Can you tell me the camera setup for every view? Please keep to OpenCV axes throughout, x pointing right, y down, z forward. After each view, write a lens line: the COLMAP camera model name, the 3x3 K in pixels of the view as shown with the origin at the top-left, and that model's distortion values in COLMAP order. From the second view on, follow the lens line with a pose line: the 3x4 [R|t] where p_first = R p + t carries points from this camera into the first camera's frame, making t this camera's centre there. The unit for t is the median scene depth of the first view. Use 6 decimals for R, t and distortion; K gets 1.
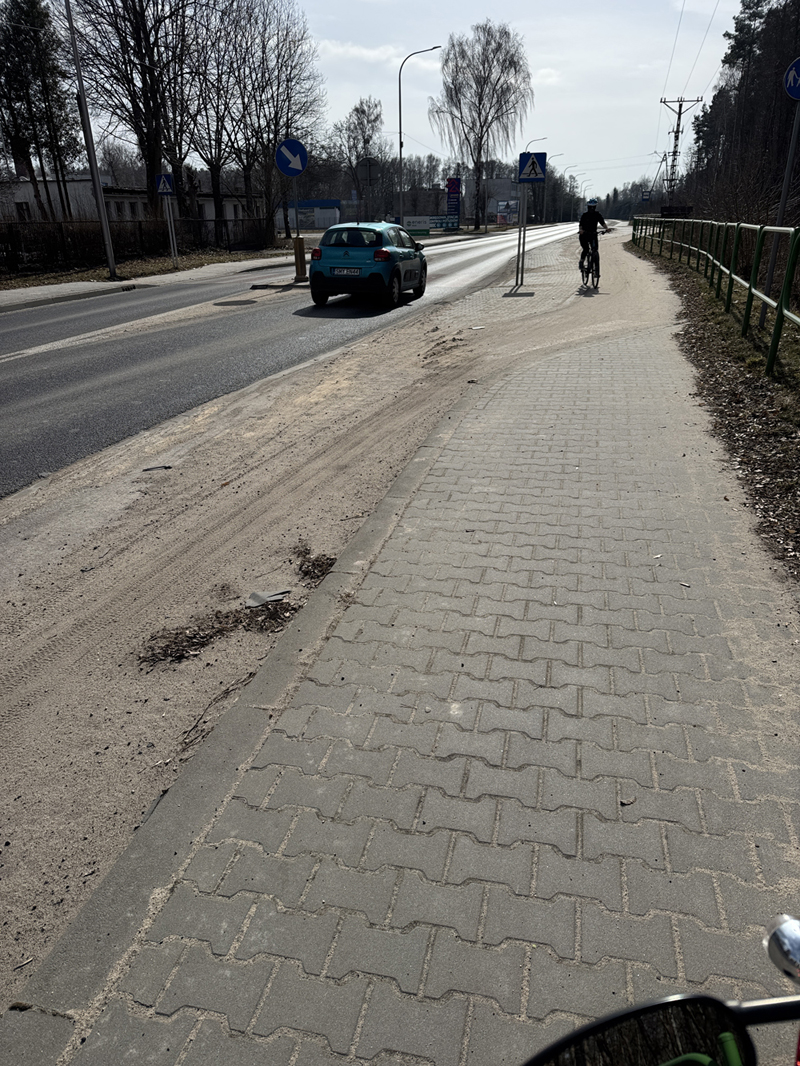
lens RADIAL K [[742.9, 0, 400.0], [0, 742.9, 533.0], [0, 0, 1]] dist [0.189127, -0.387069]
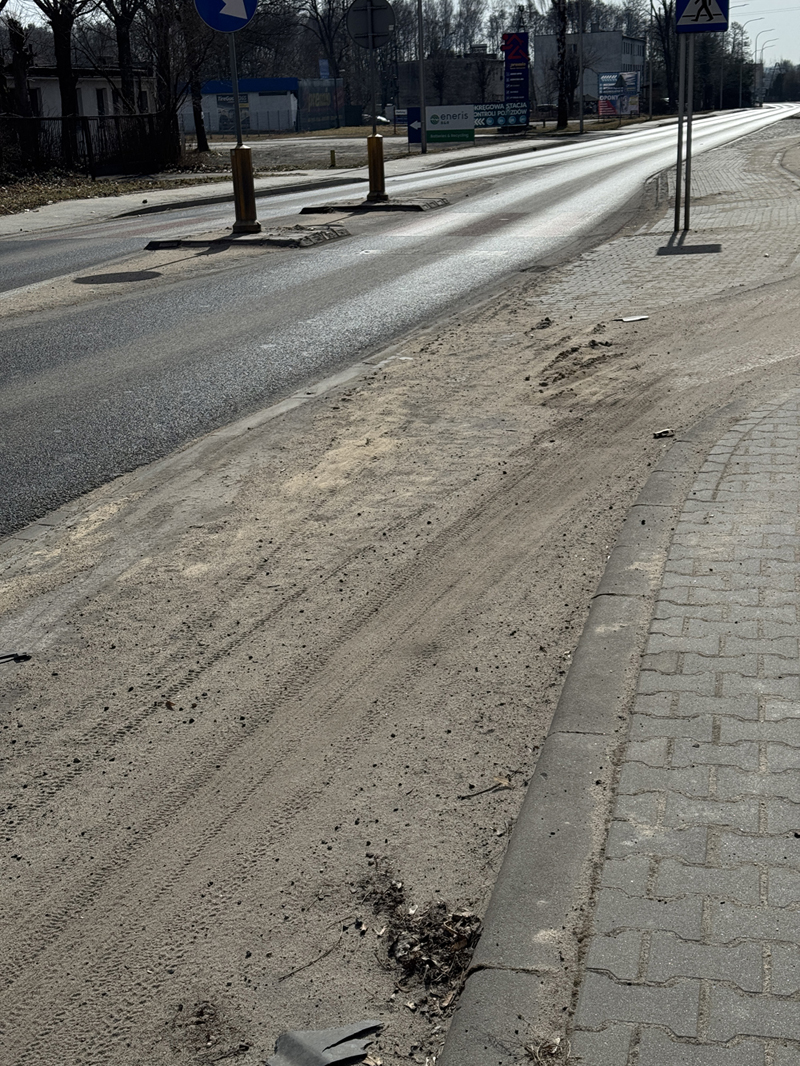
lens RADIAL K [[1467.8, 0, 400.0], [0, 1467.8, 533.0], [0, 0, 1]] dist [0.165610, -0.095668]
pose [[0.999827, -0.018117, -0.004238, -0.066772], [0.017499, 0.993018, -0.116658, -0.042654], [0.006322, 0.116564, 0.993163, 0.113409]]
